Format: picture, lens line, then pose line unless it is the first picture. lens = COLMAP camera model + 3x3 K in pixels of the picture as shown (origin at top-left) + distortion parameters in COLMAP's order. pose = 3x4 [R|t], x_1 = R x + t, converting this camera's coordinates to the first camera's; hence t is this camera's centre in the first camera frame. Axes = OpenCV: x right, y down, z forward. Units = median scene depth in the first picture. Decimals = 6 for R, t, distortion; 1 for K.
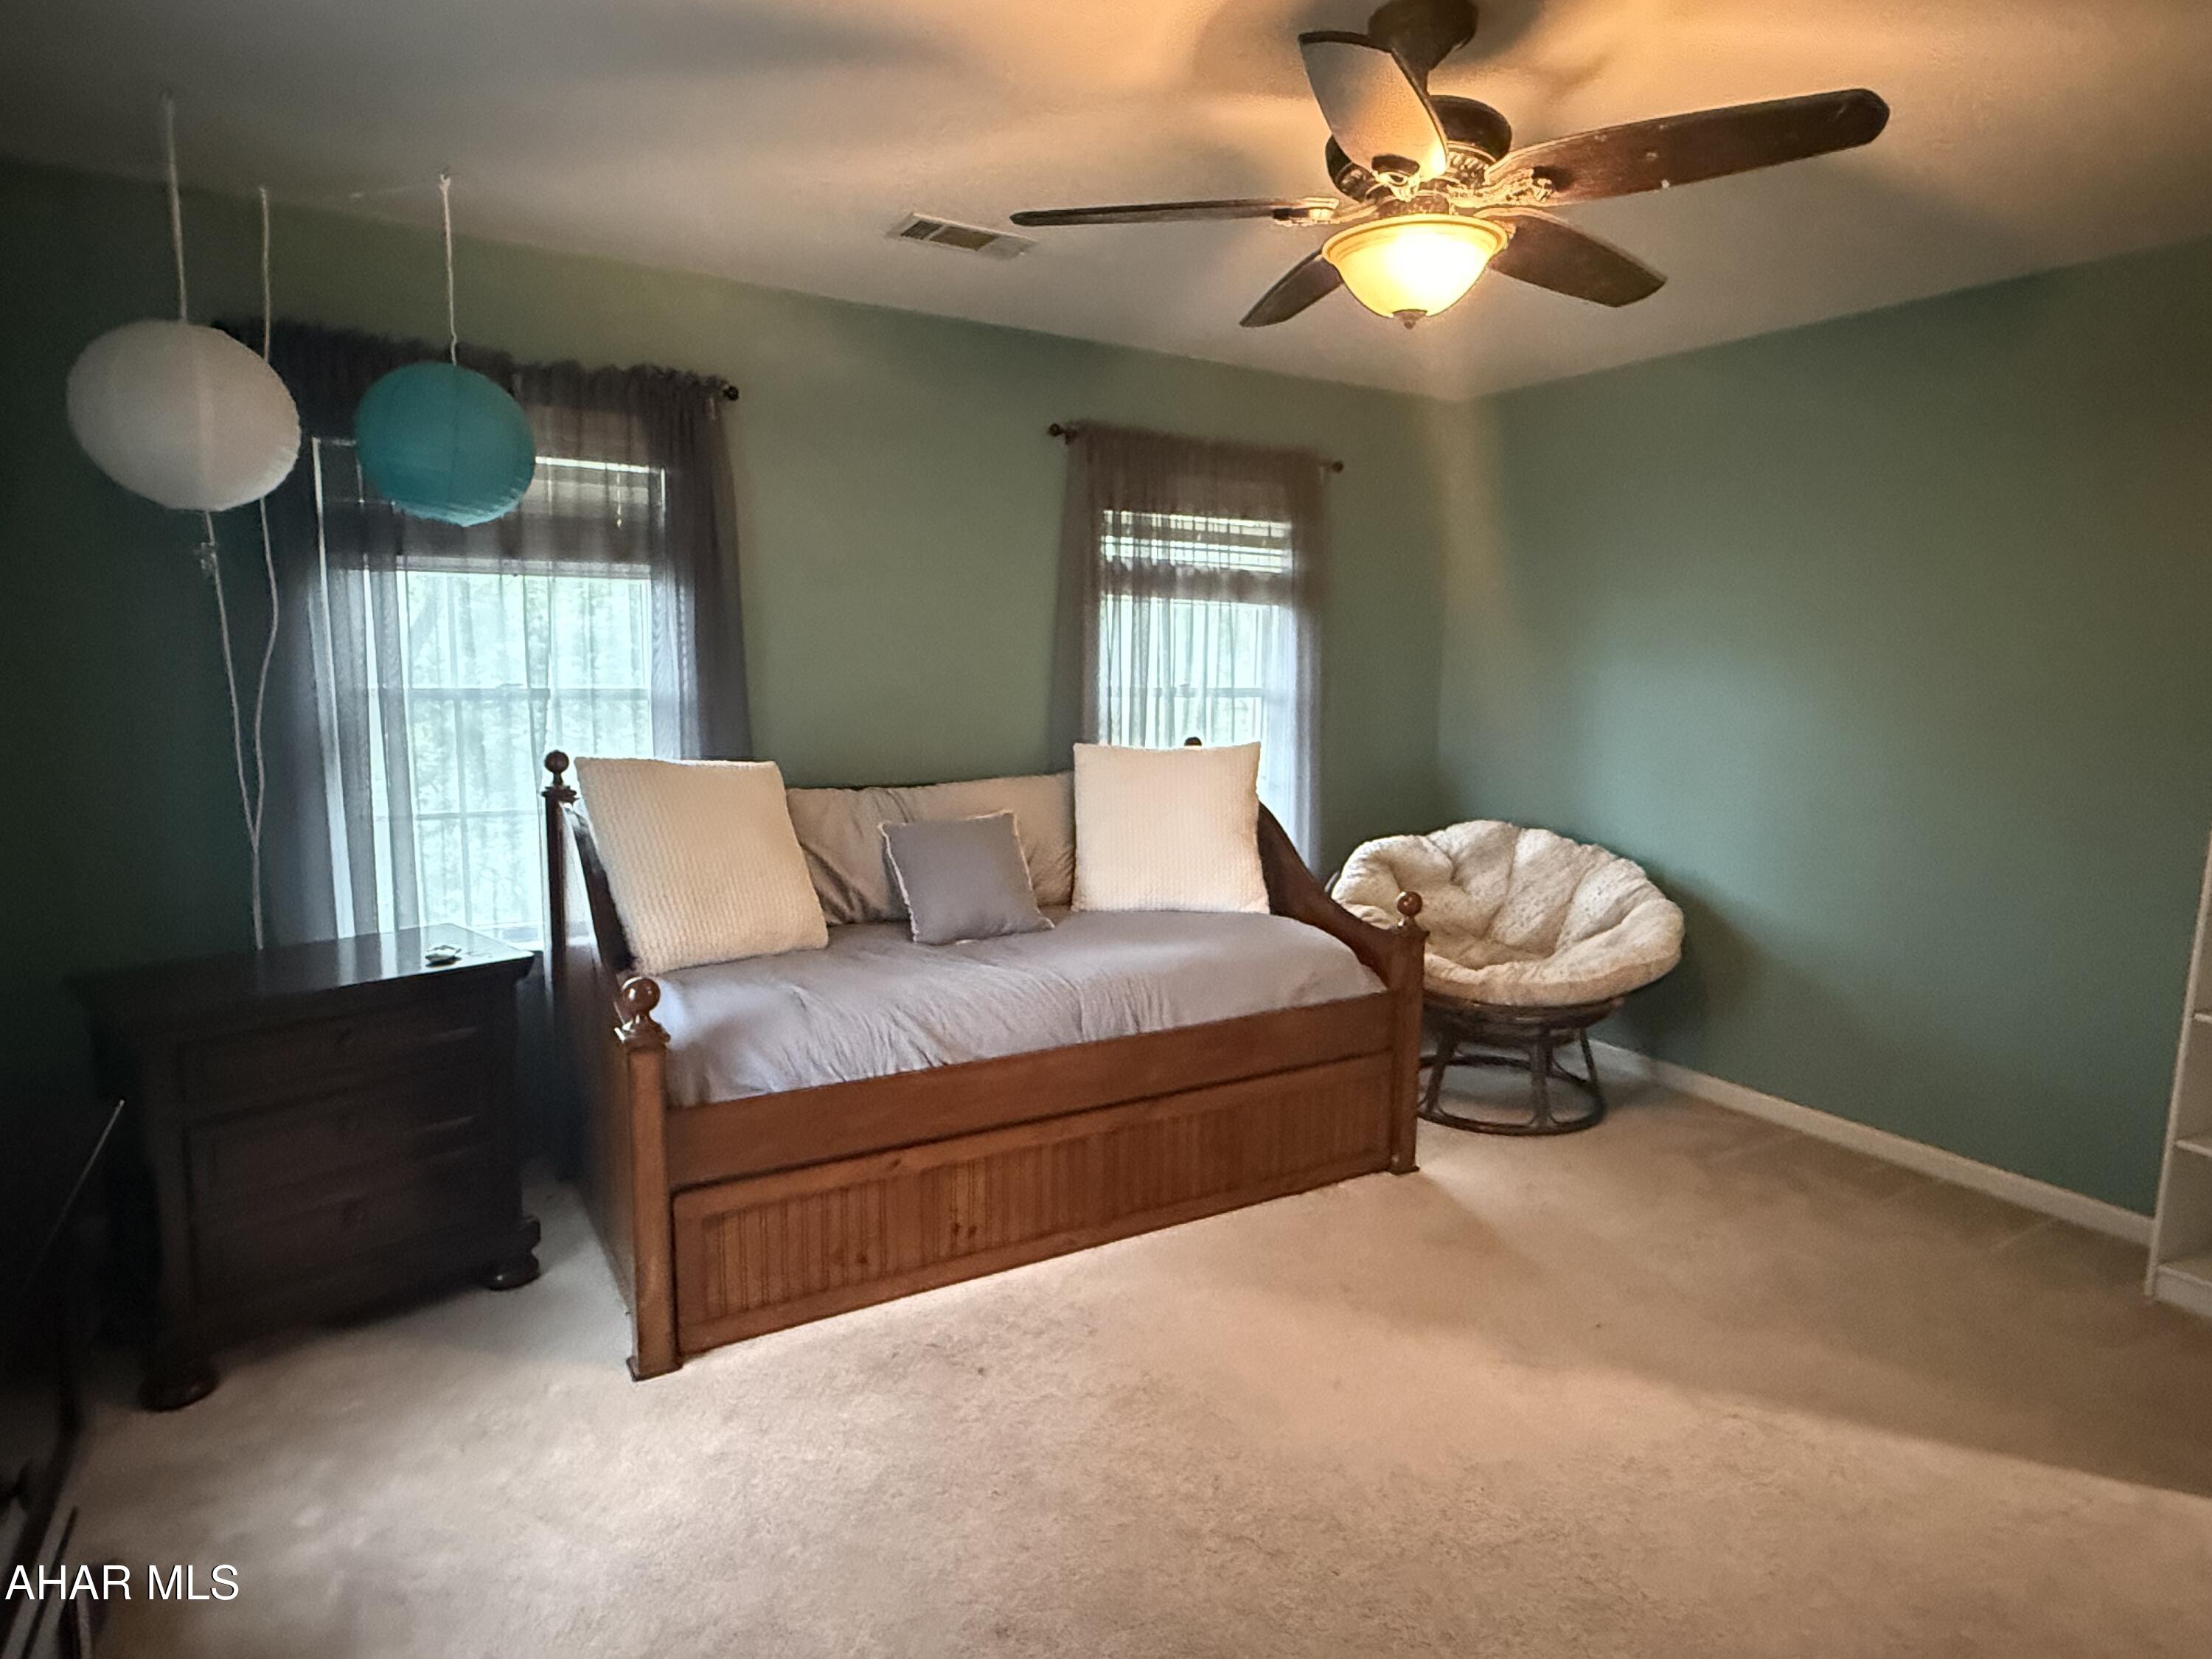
lens RADIAL K [[1231.8, 0, 1107.7], [0, 1231.8, 823.2], [0, 0, 1]] dist [0.014081, 0.001041]
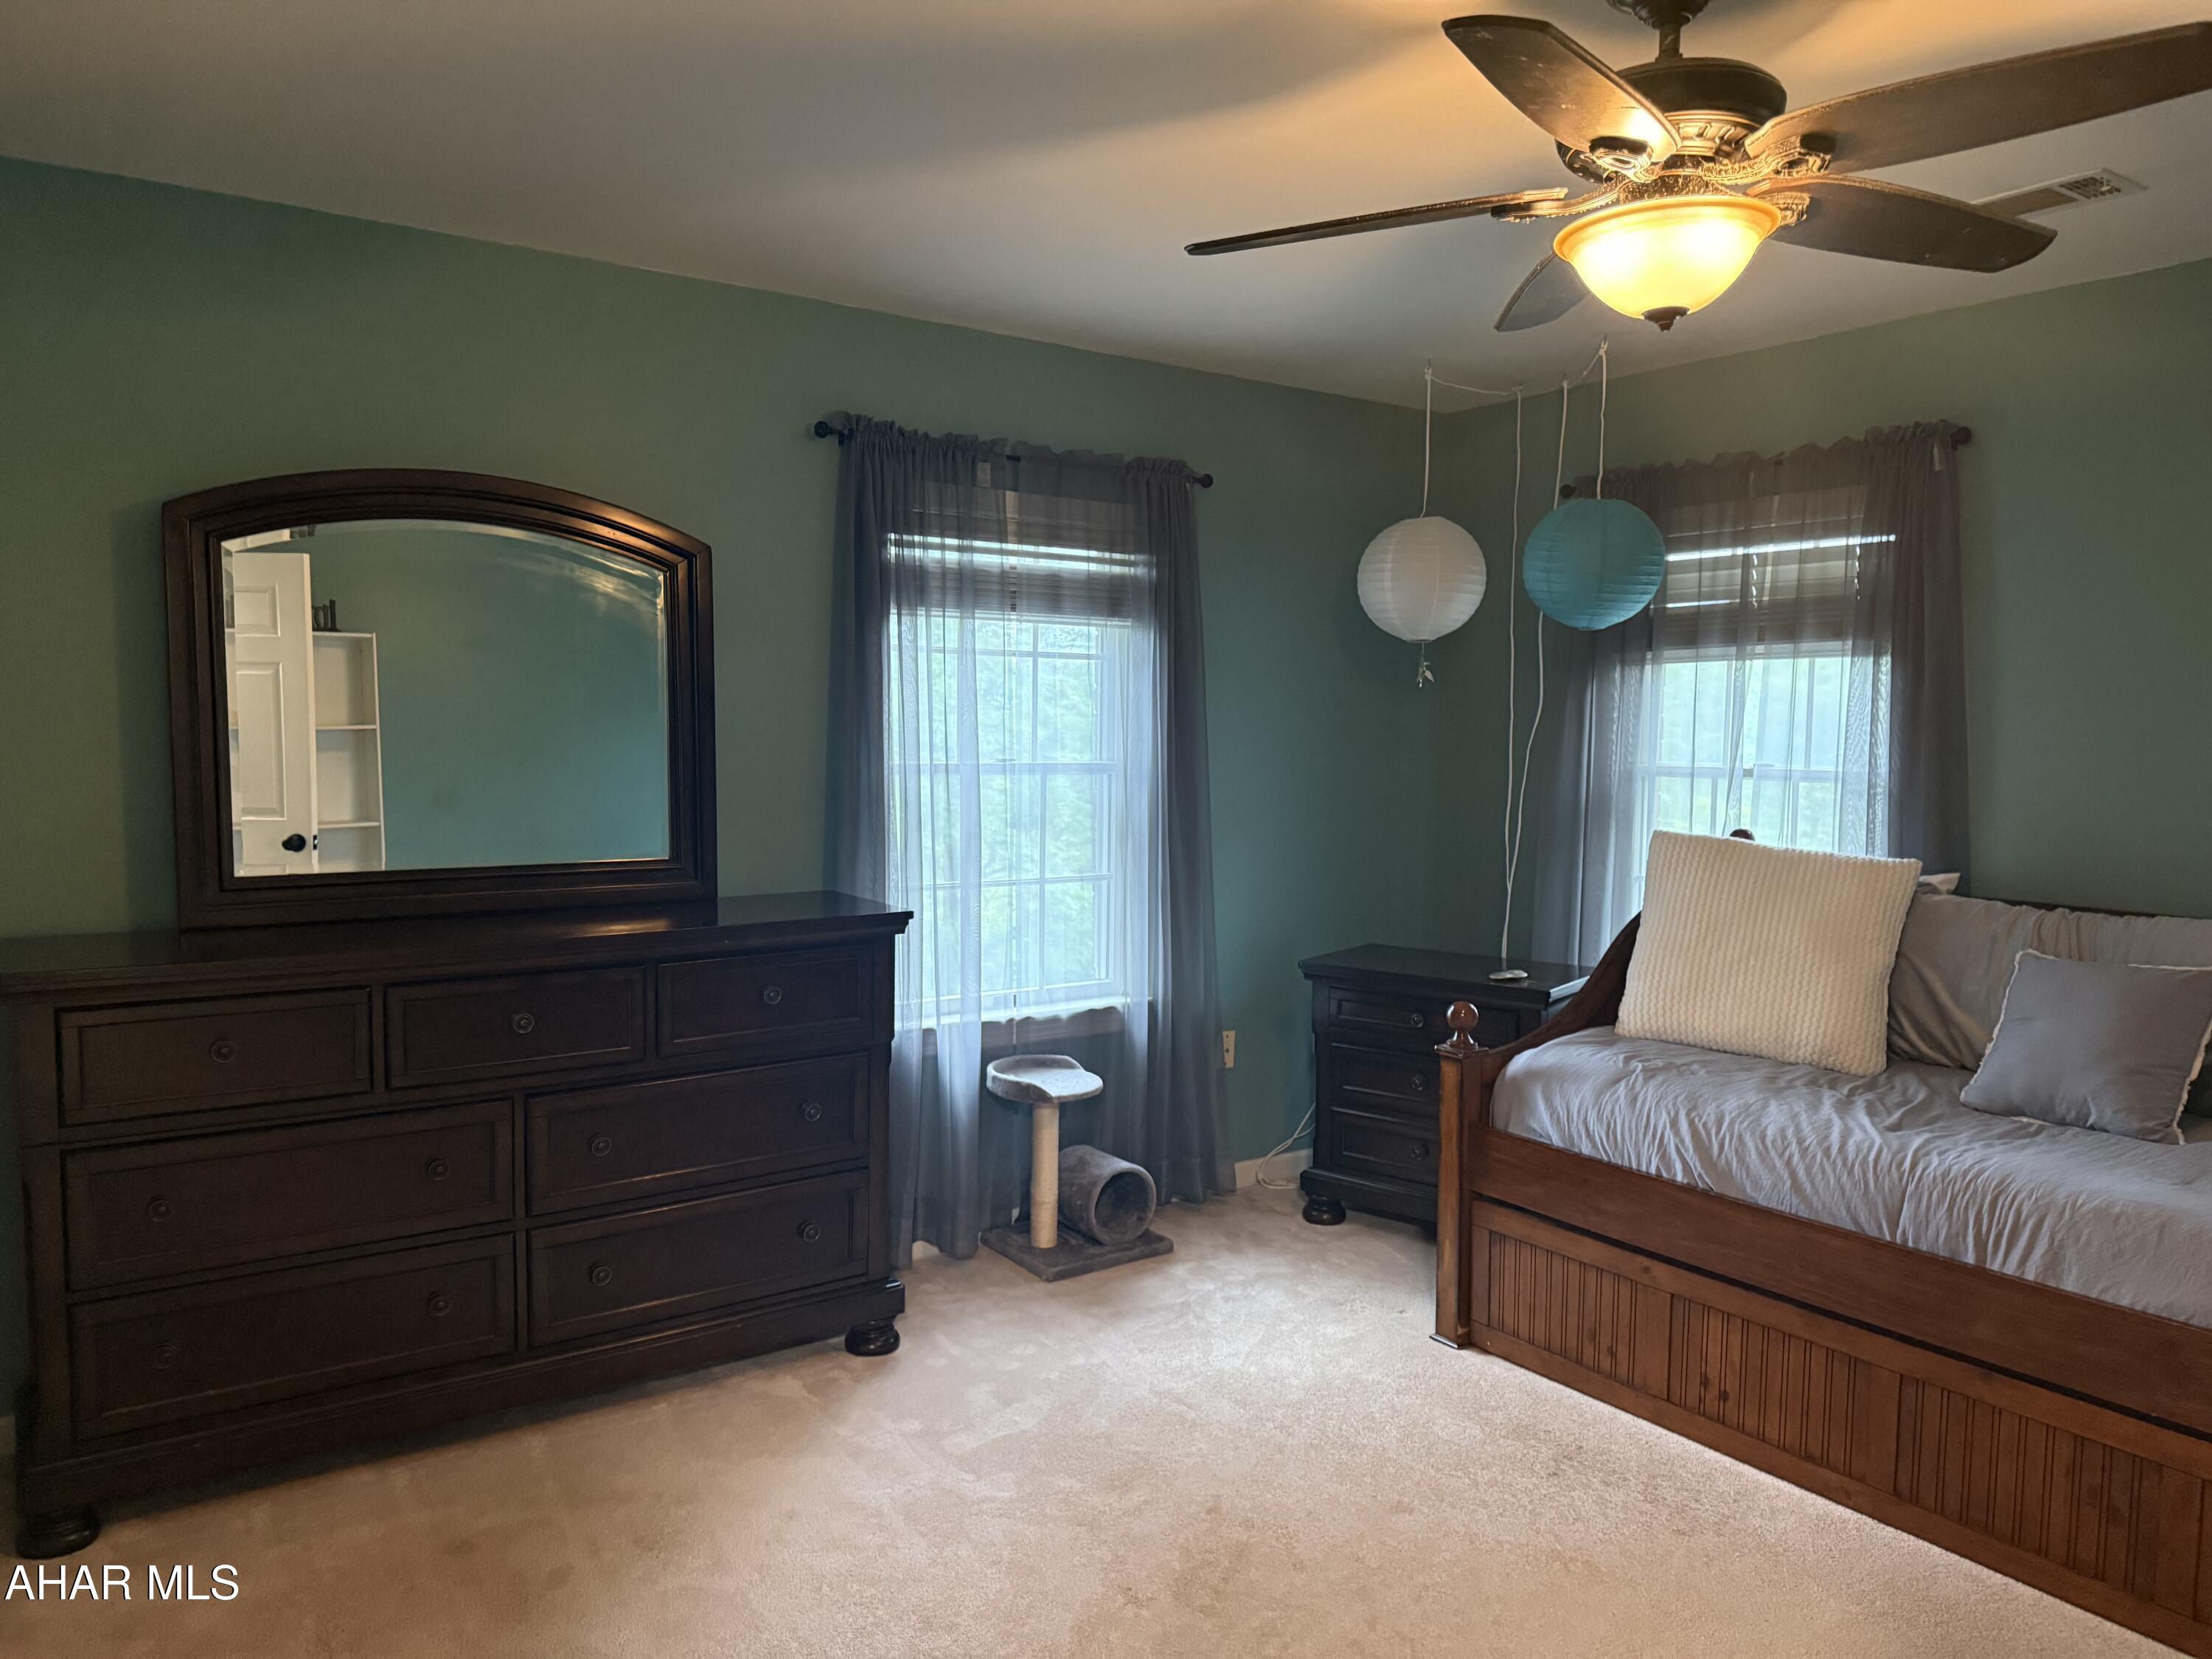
lens RADIAL K [[1540.1, 0, 1106.7], [0, 1540.1, 839.4], [0, 0, 1]] dist [0.013633, -0.006567]
pose [[0.081335, 0.062092, -0.994751, 0.921483], [-0.136437, 0.989356, 0.050600, -0.050913], [0.987304, 0.131605, 0.088941, 0.435107]]
